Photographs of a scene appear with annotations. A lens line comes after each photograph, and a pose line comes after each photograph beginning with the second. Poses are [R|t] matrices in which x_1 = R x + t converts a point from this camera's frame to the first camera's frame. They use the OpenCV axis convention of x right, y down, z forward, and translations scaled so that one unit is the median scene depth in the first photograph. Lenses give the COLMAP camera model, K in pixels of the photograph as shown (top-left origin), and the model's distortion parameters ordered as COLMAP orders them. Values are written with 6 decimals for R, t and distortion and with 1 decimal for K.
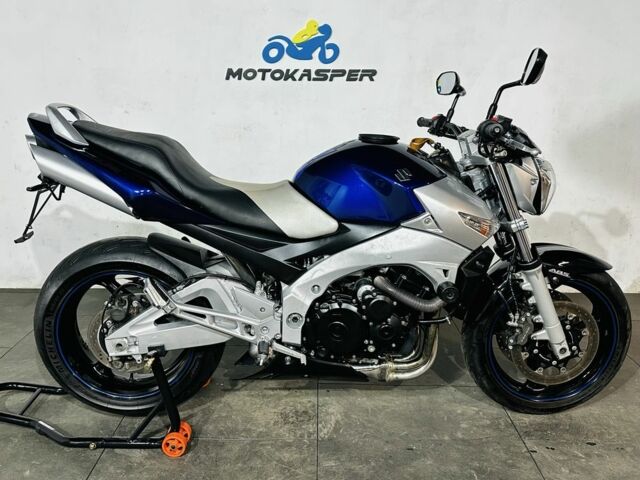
lens RADIAL K [[548.9, 0, 320.0], [0, 548.9, 240.0], [0, 0, 1]] dist [0.139319, -0.242229]
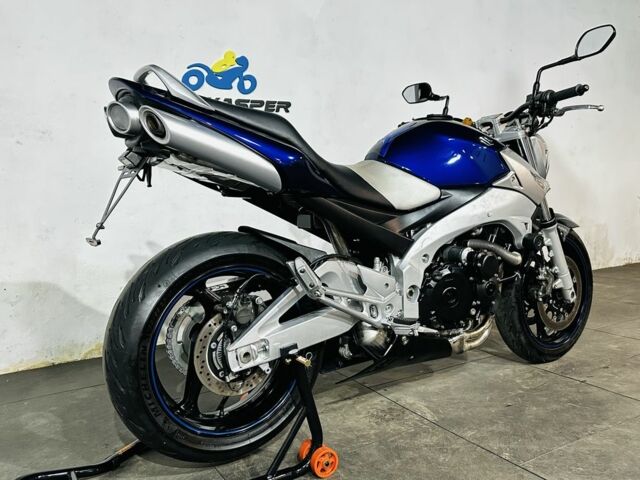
lens RADIAL K [[548.9, 0, 320.0], [0, 548.9, 240.0], [0, 0, 1]] dist [0.139319, -0.242229]
pose [[0.860352, -0.092268, 0.501279, -0.627161], [0.176883, 0.976406, -0.123866, 0.136276], [-0.478024, 0.195236, 0.856374, 0.207704]]
